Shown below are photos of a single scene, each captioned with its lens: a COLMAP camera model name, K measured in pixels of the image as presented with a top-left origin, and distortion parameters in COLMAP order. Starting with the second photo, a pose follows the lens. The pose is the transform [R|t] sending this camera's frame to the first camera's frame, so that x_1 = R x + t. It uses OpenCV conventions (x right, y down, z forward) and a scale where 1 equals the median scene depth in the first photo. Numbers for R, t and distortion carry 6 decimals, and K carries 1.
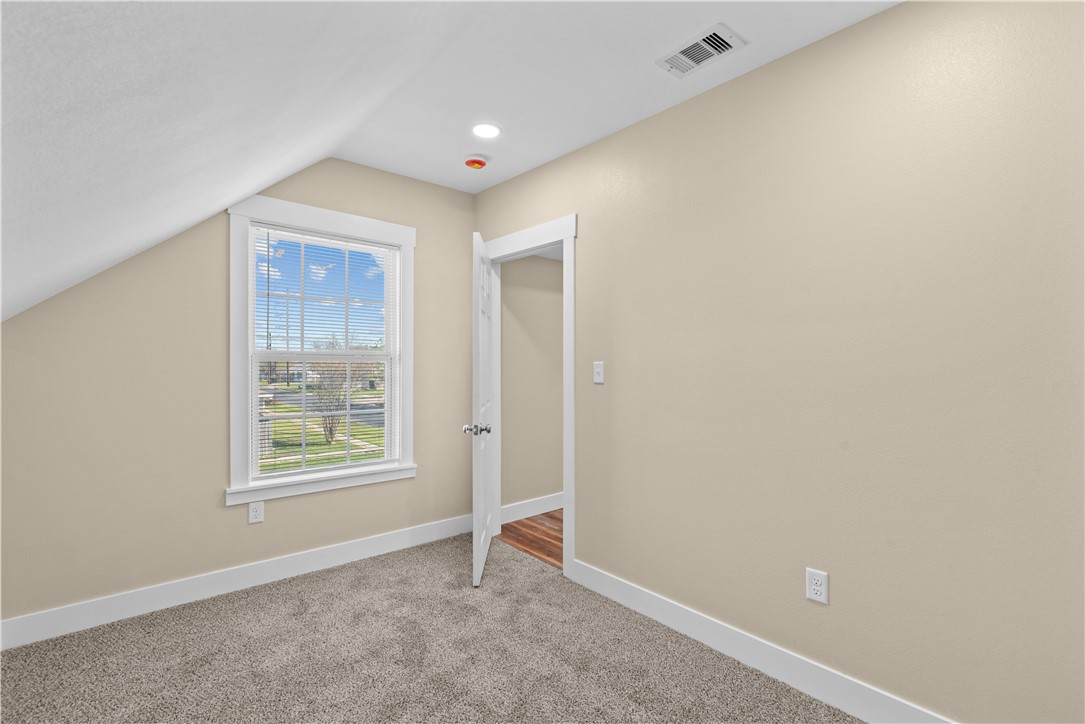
lens RADIAL K [[499.8, 0, 546.3], [0, 499.8, 363.6], [0, 0, 1]] dist [0.019251, 0.000218]
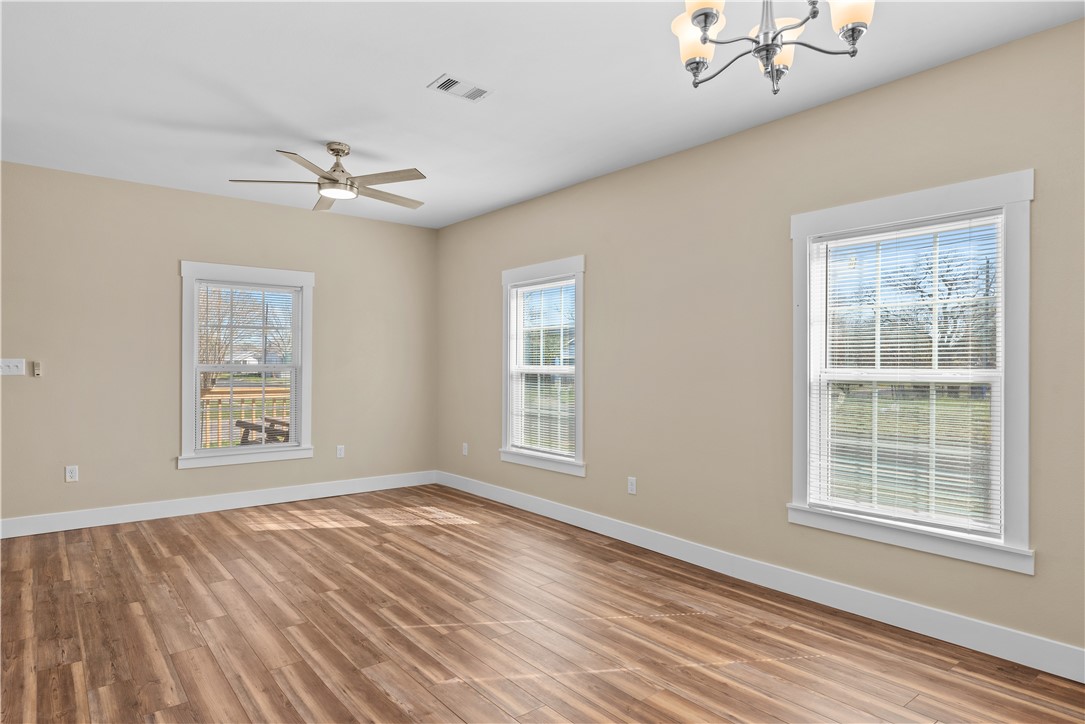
lens RADIAL K [[631.7, 0, 540.5], [0, 631.7, 361.7], [0, 0, 1]] dist [0.003900, 0.000499]
pose [[-0.050425, -0.009517, -0.998682, 0.576258], [0.001151, 0.999953, -0.009588, -0.025538], [0.998727, -0.001633, -0.050412, 0.453868]]
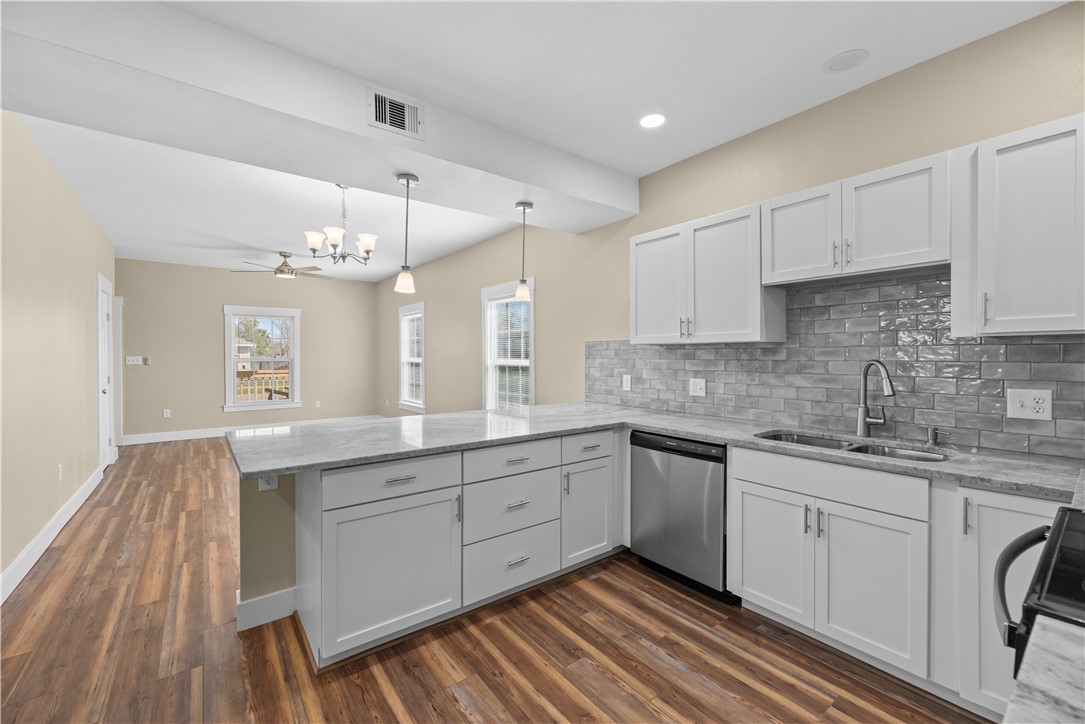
lens RADIAL K [[449.3, 0, 543.4], [0, 449.3, 357.6], [0, 0, 1]] dist [0.008748, -0.000627]
pose [[-0.067796, -0.000018, -0.997699, 0.608887], [0.006514, 0.999979, -0.000461, -0.025675], [0.997678, -0.006530, -0.067795, 0.496286]]
